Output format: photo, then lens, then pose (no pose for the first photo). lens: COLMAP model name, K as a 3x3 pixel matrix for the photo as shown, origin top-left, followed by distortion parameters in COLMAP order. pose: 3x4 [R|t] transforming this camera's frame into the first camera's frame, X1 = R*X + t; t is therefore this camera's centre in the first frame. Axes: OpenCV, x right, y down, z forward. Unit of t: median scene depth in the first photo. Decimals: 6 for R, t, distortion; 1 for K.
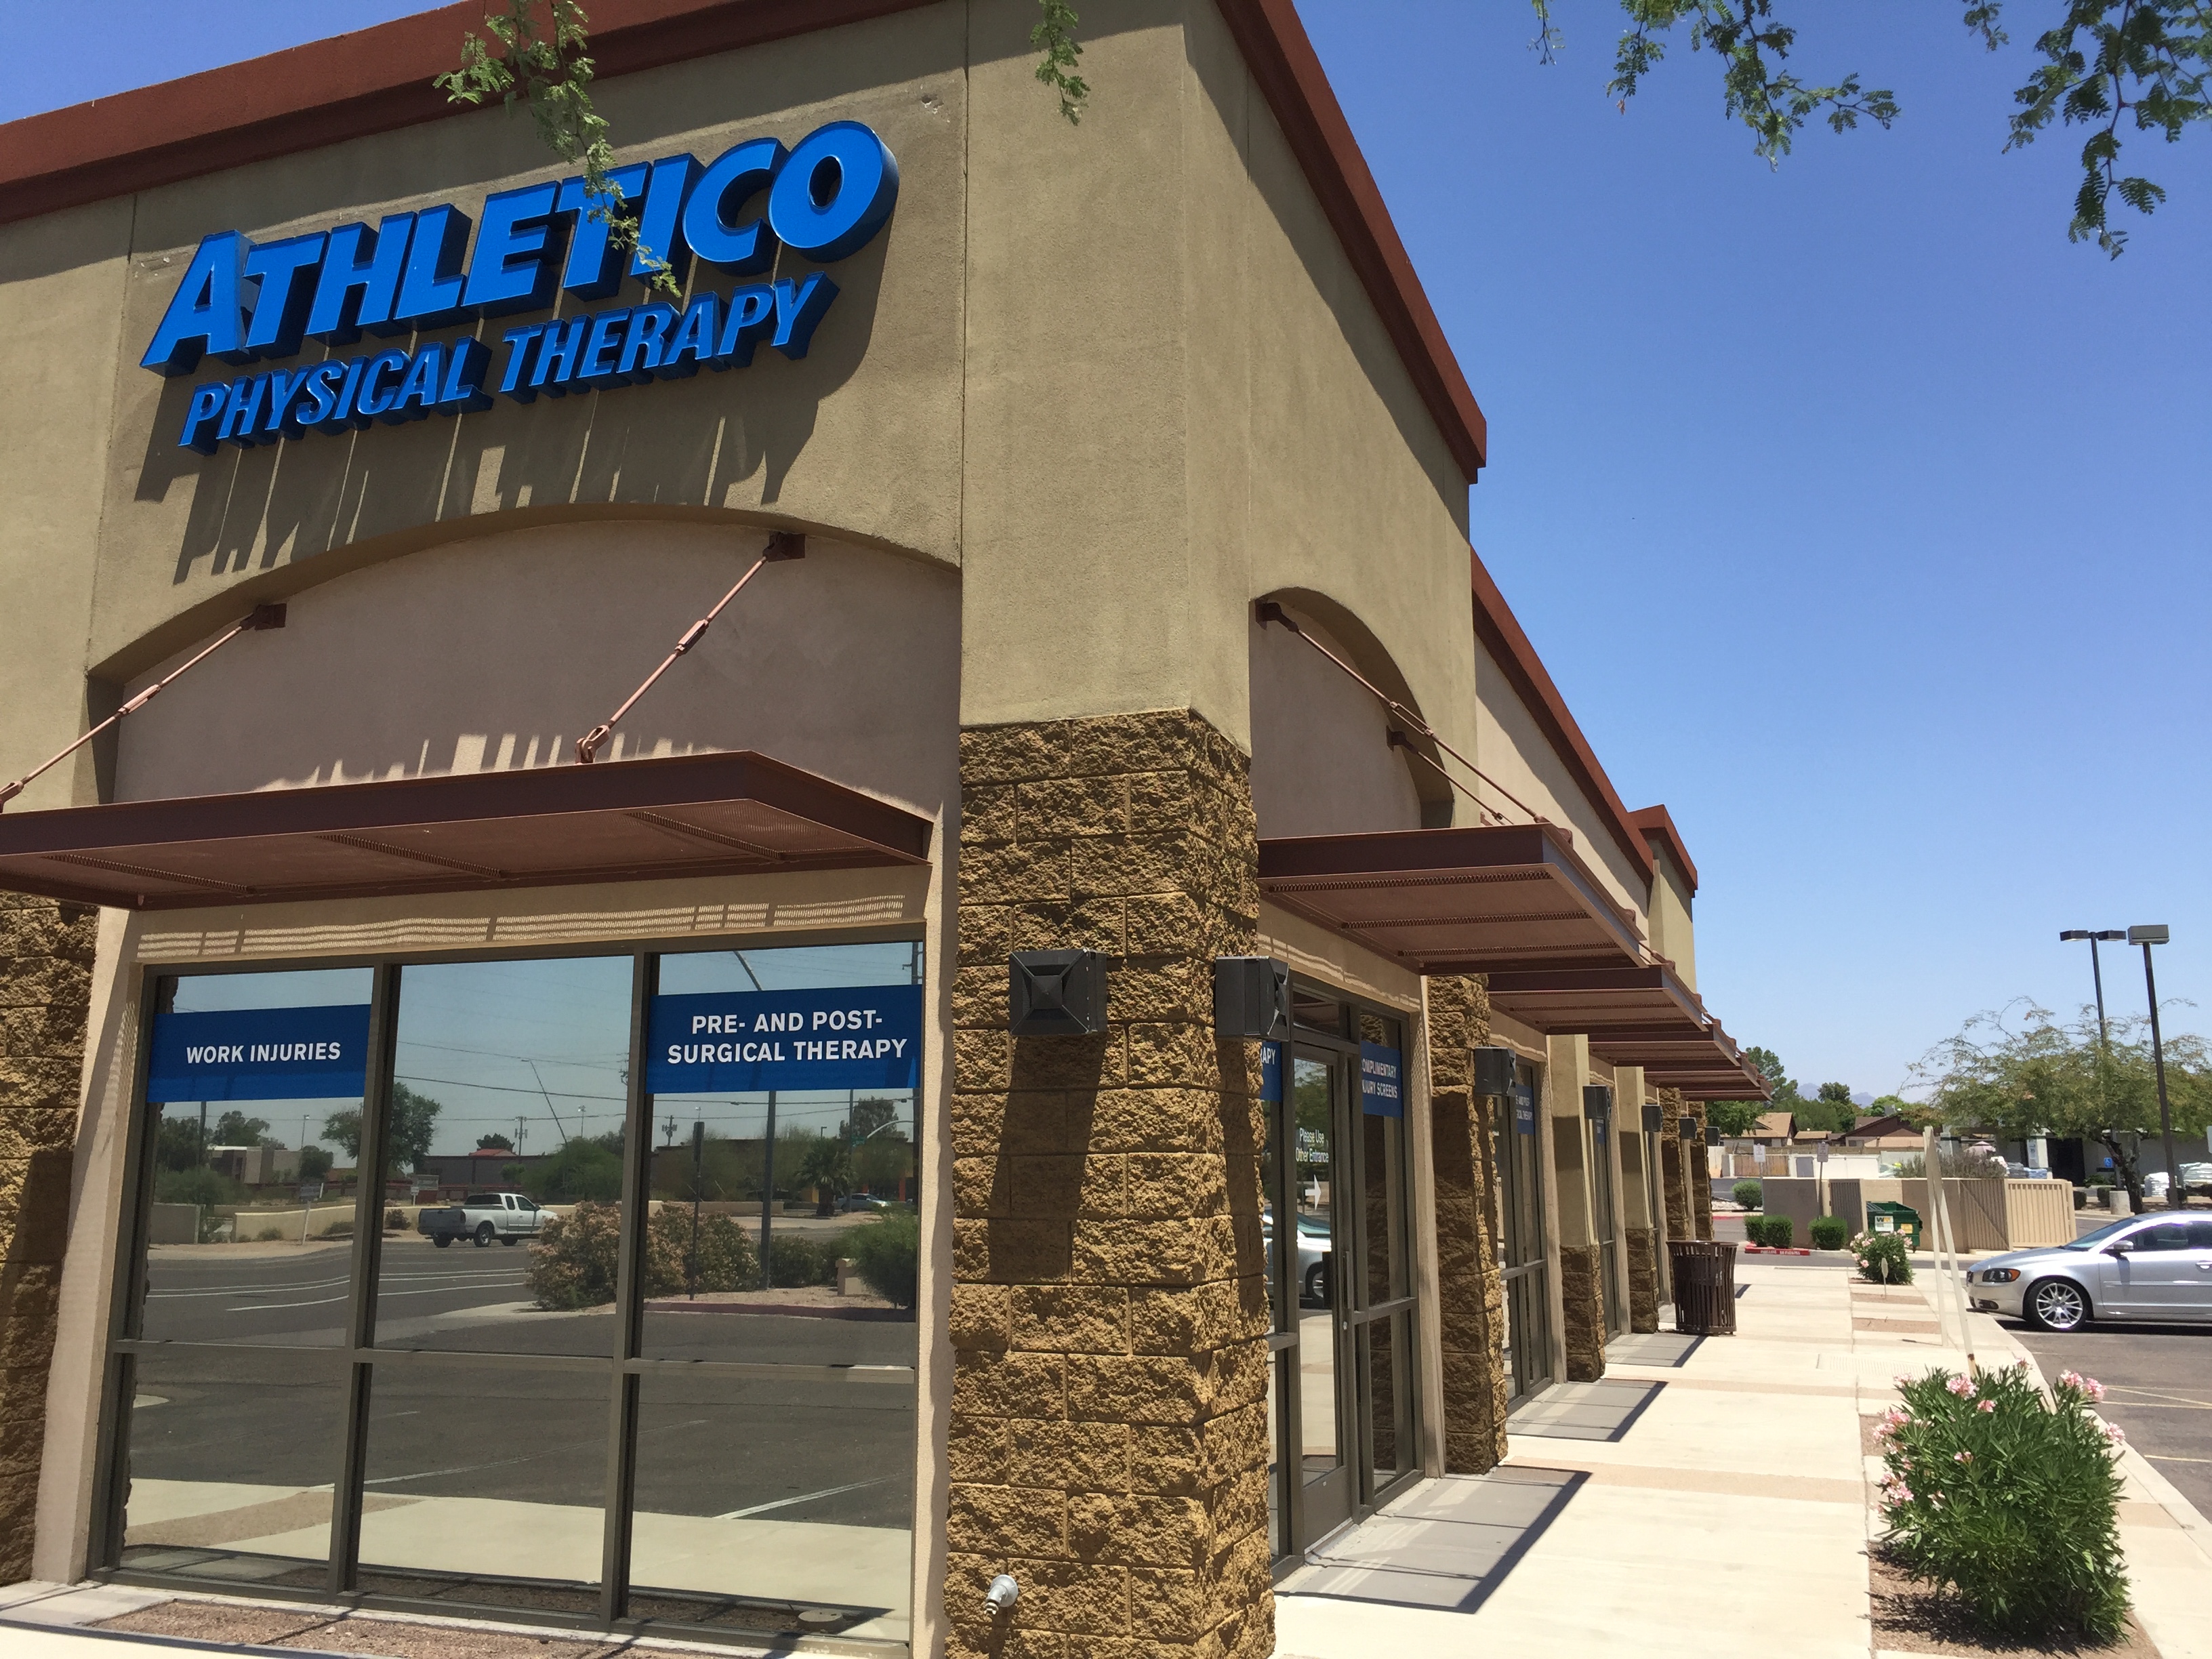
lens RADIAL K [[1864.4, 0, 1110.1], [0, 1864.4, 817.0], [0, 0, 1]] dist [0.016083, -0.039014]
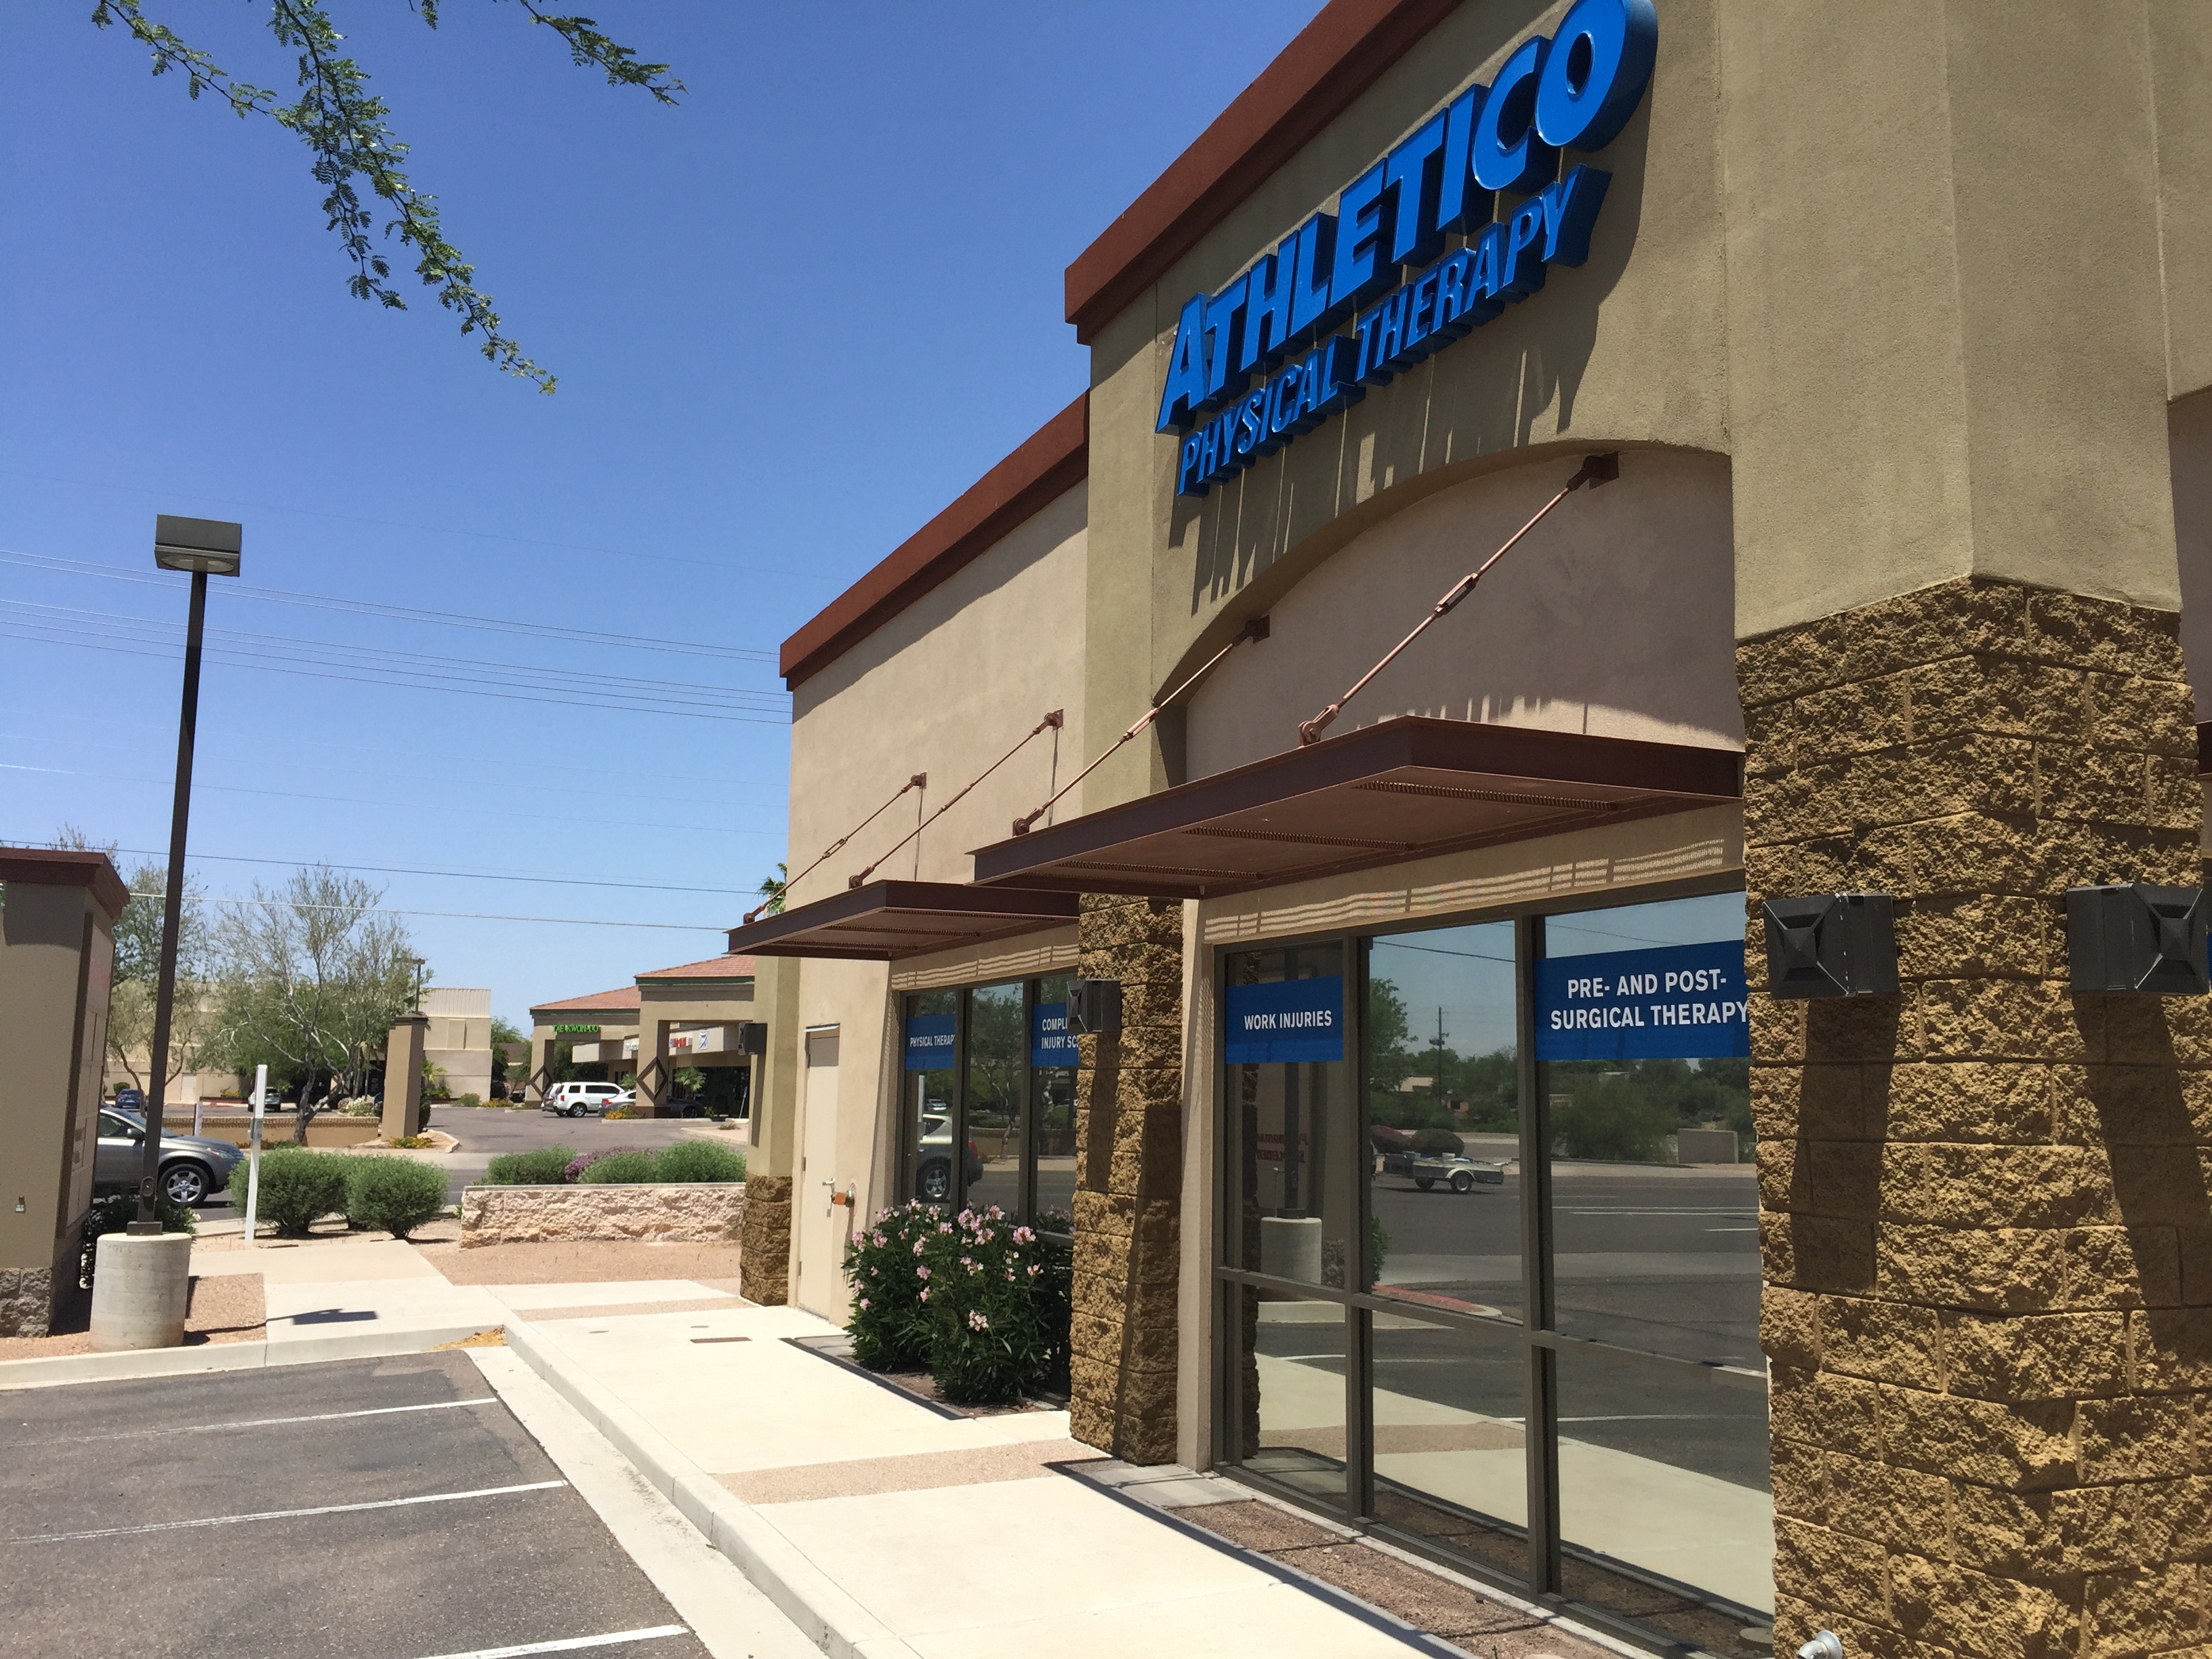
lens RADIAL K [[1845.5, 0, 1106.0], [0, 1845.5, 829.5], [0, 0, 1]] dist [0.057391, -0.124945]
pose [[0.701750, -0.087726, -0.707002, 0.321156], [0.116486, 0.993163, -0.007612, 0.010916], [0.702836, -0.077014, 0.707171, 0.187835]]
